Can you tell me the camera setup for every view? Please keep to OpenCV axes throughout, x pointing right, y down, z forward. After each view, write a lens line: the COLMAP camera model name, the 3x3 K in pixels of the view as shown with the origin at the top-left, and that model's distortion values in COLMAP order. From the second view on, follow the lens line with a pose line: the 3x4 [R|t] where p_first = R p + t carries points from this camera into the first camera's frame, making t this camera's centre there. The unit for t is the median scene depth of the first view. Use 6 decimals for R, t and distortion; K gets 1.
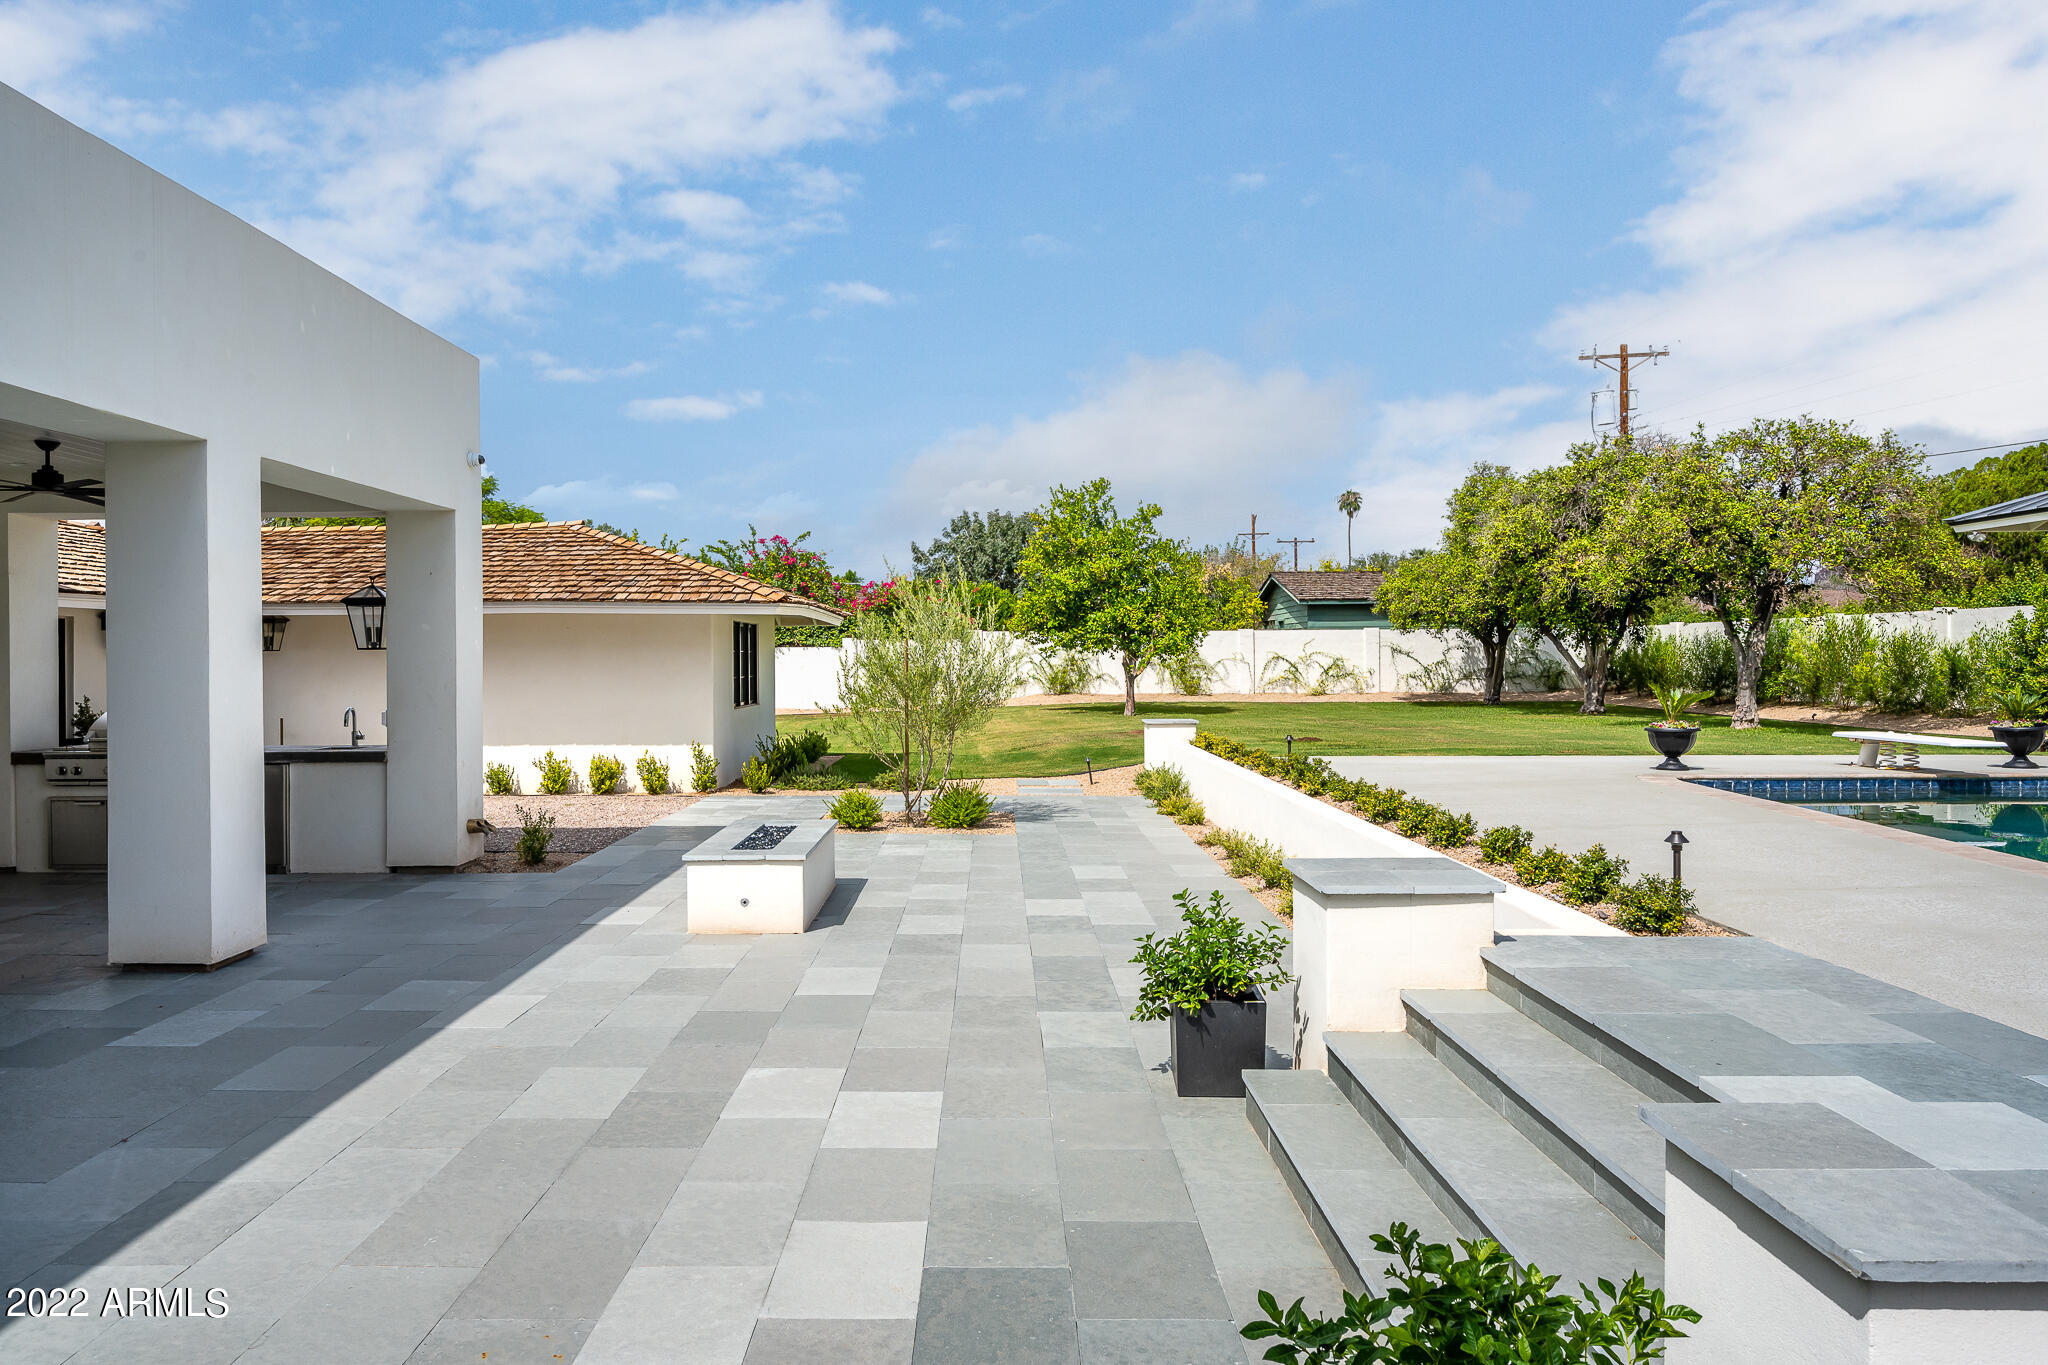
lens RADIAL K [[1368.9, 0, 972.2], [0, 1368.9, 674.3], [0, 0, 1]] dist [-0.002863, 0.003120]
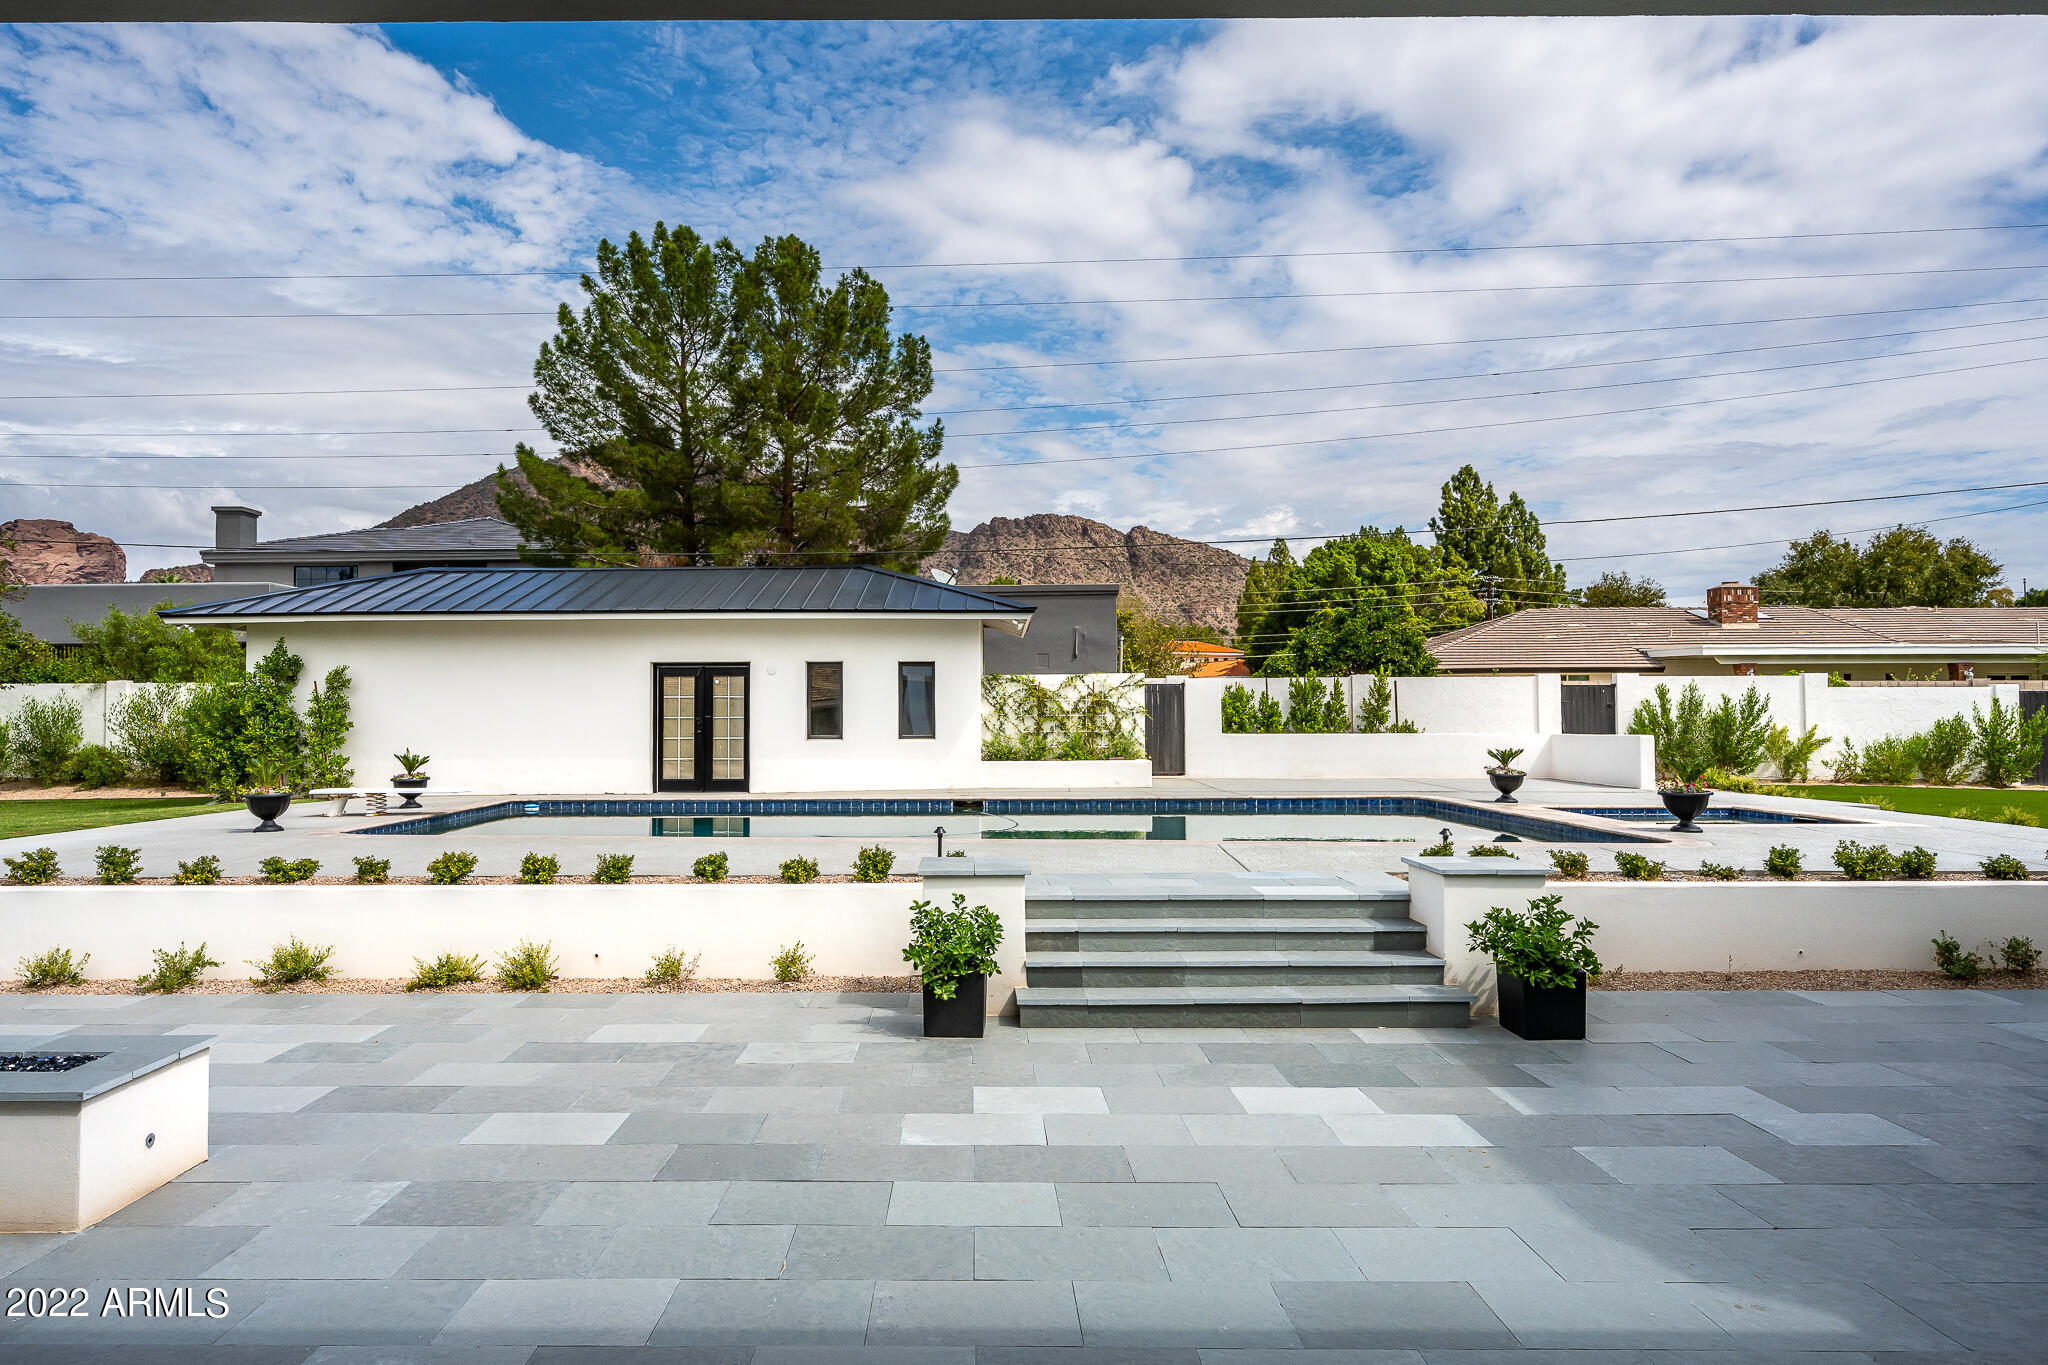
lens RADIAL K [[1205.5, 0, 1014.5], [0, 1205.5, 689.9], [0, 0, 1]] dist [0.001117, 0.000096]
pose [[-0.019187, 0.029915, 0.999368, -0.503224], [0.014872, 0.999450, -0.029632, -0.006402], [-0.999705, 0.014294, -0.019621, 0.448185]]
